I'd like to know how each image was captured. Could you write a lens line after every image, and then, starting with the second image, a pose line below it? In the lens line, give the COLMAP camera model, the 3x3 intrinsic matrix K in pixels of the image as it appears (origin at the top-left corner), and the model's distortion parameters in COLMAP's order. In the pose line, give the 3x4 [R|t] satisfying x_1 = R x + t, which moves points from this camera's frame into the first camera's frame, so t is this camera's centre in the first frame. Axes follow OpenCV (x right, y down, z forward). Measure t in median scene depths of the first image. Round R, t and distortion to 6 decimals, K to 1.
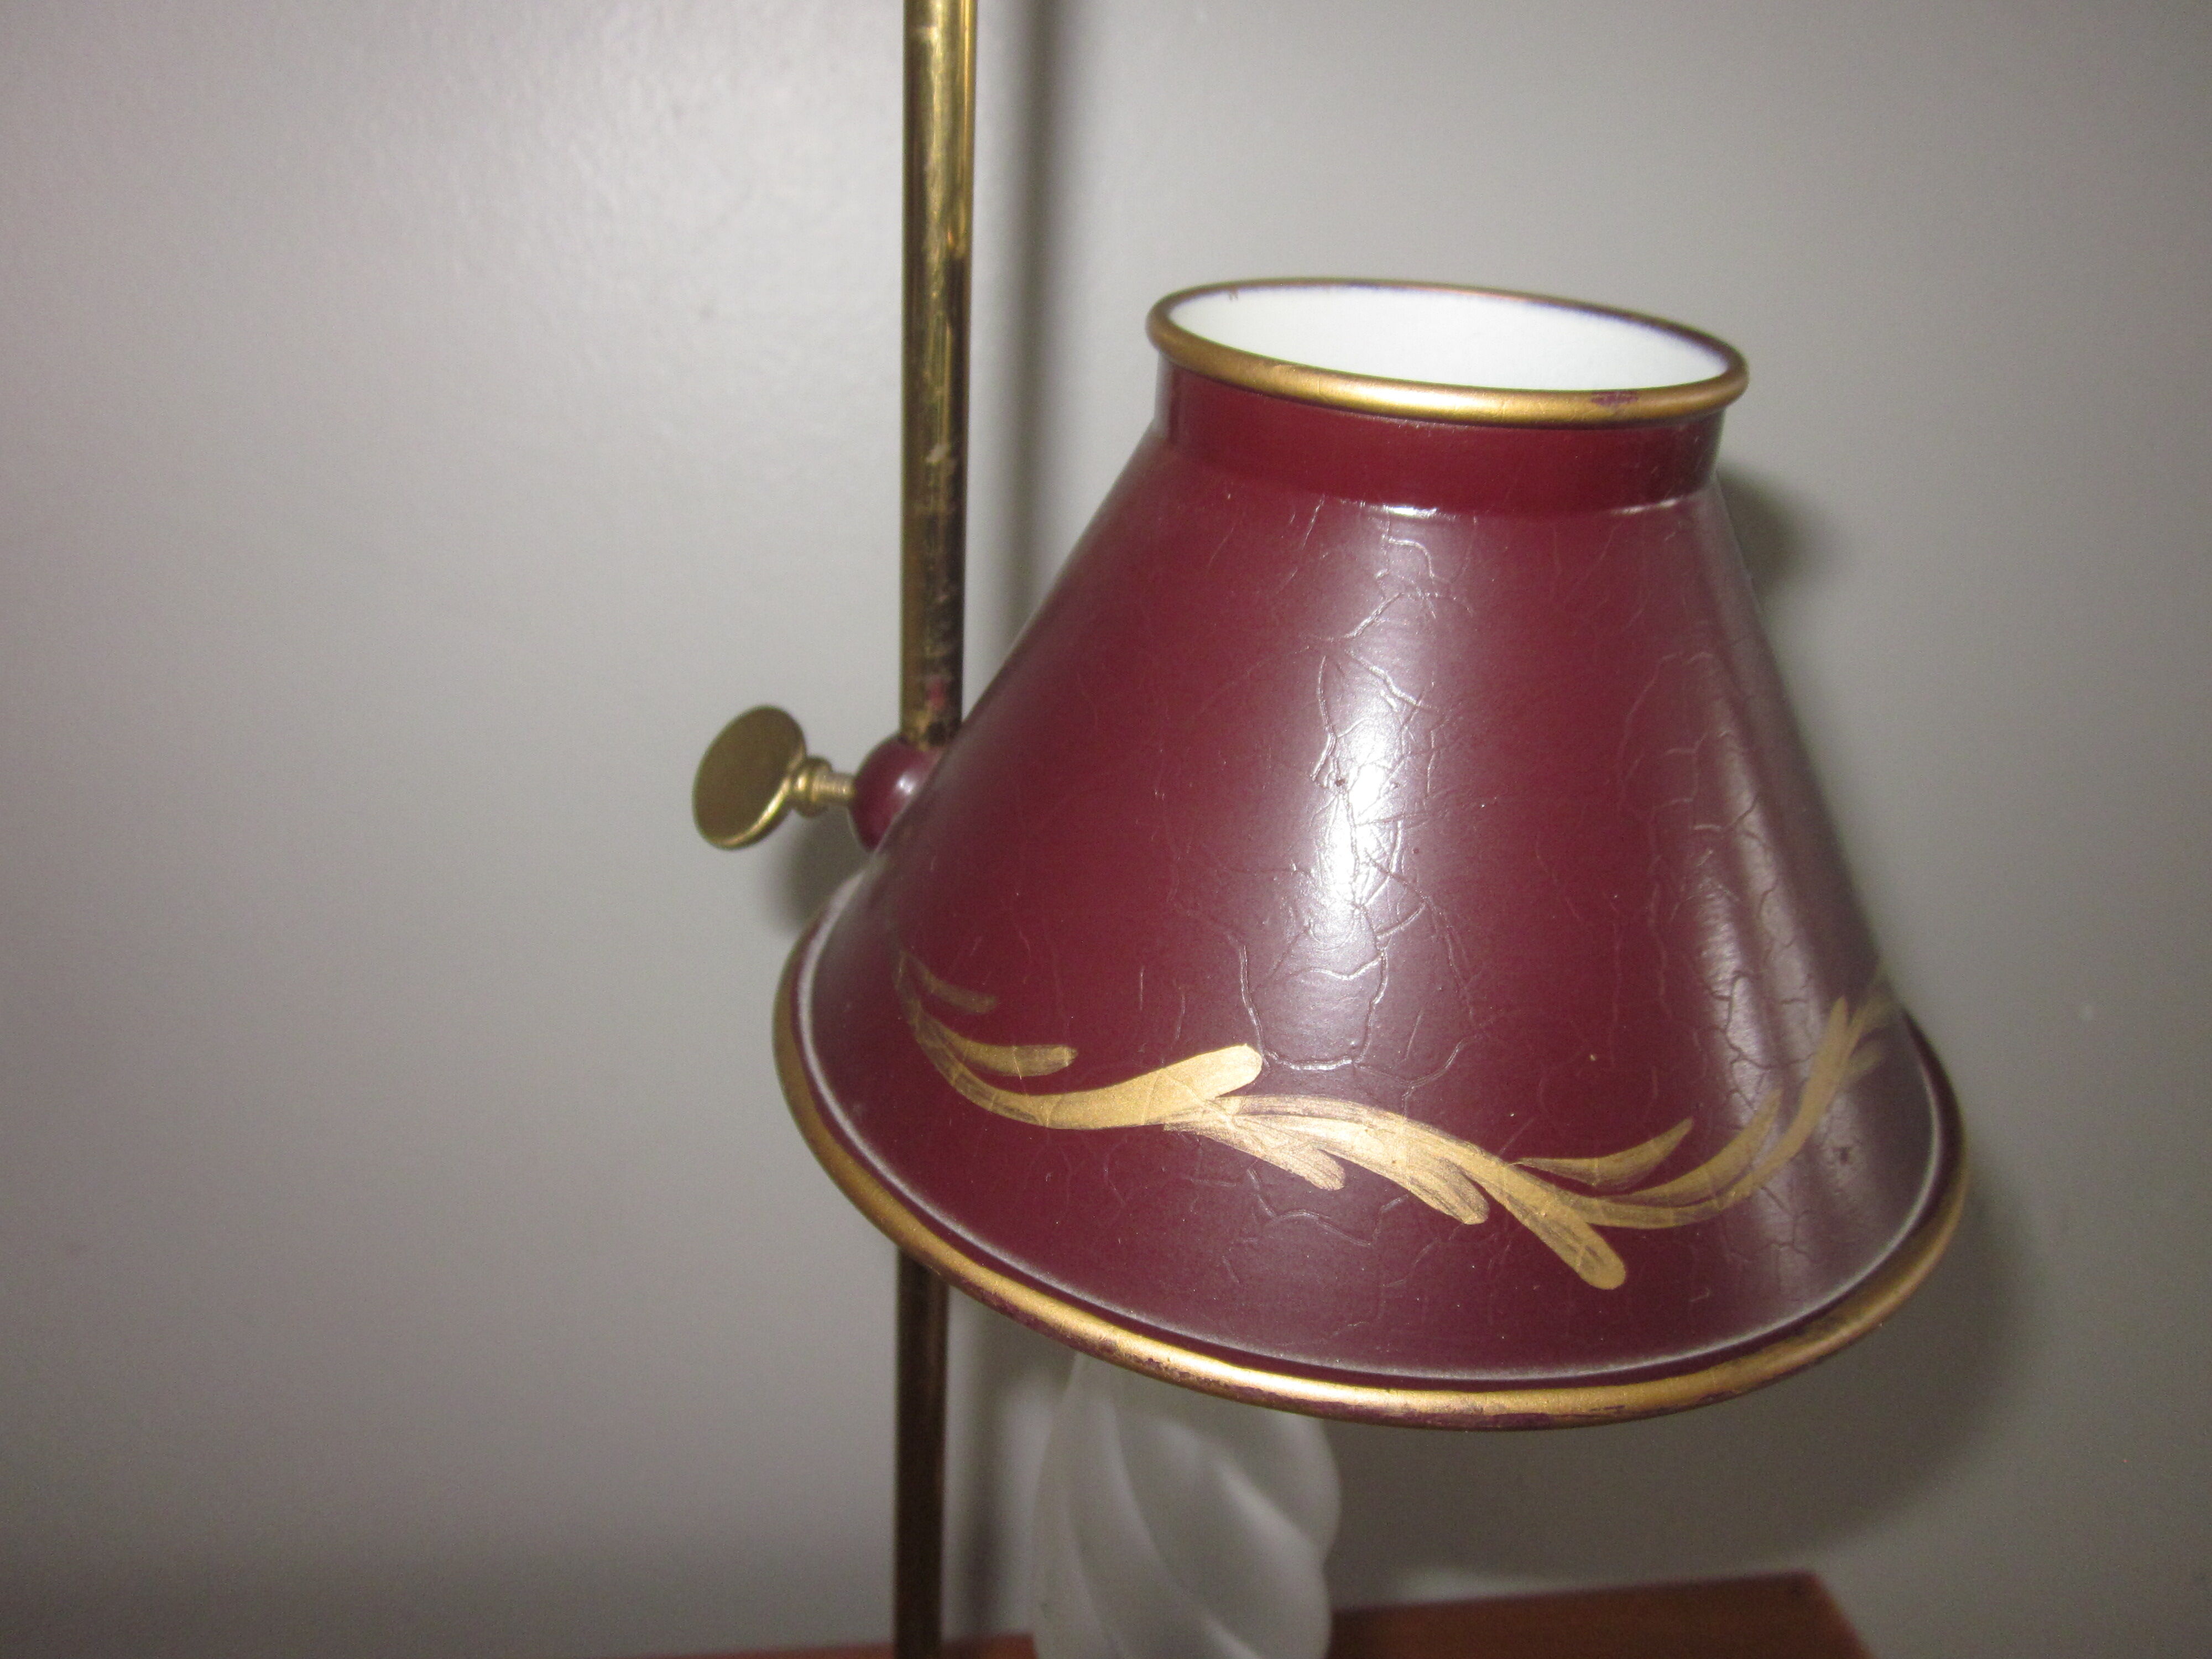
lens RADIAL K [[1908.2, 0, 1106.0], [0, 1908.2, 829.5], [0, 0, 1]] dist [-0.011976, -0.009731]
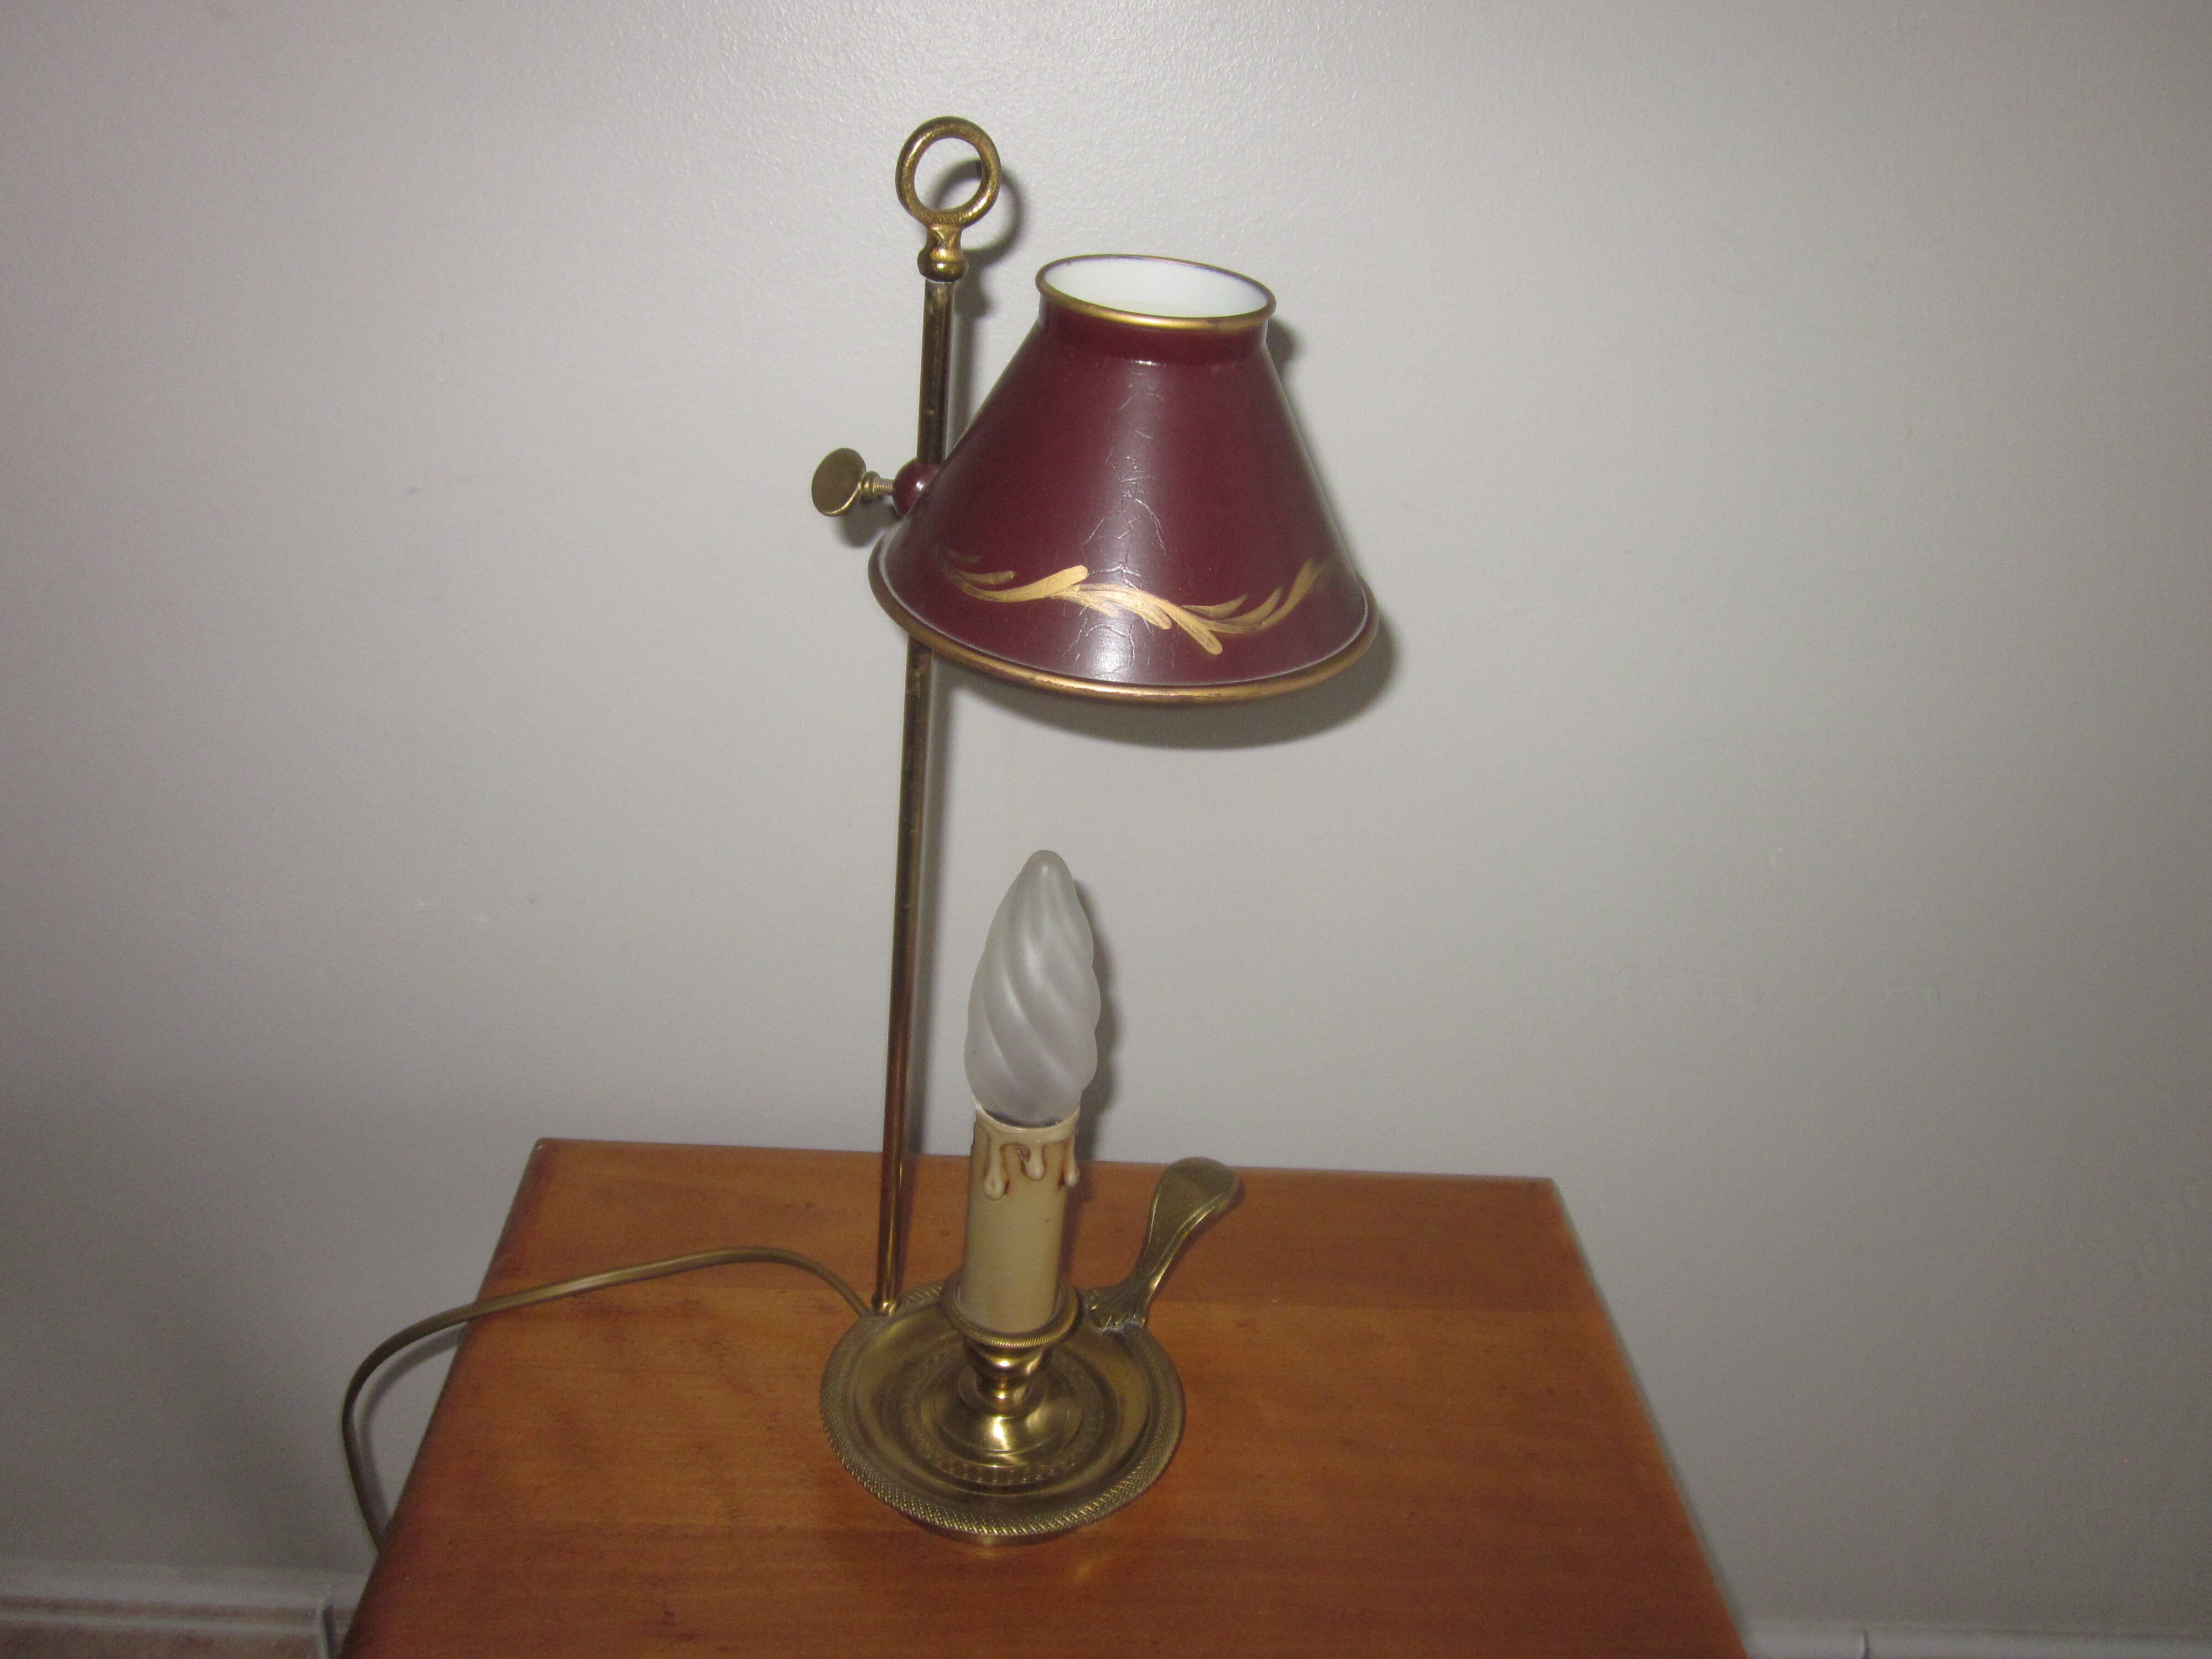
lens RADIAL K [[1908.2, 0, 1106.0], [0, 1908.2, 829.5], [0, 0, 1]] dist [-0.011976, -0.009731]
pose [[0.993433, -0.019770, 0.112697, -0.196076], [0.009530, 0.995834, 0.090691, 0.233953], [-0.114021, -0.089021, 0.989482, -1.636219]]
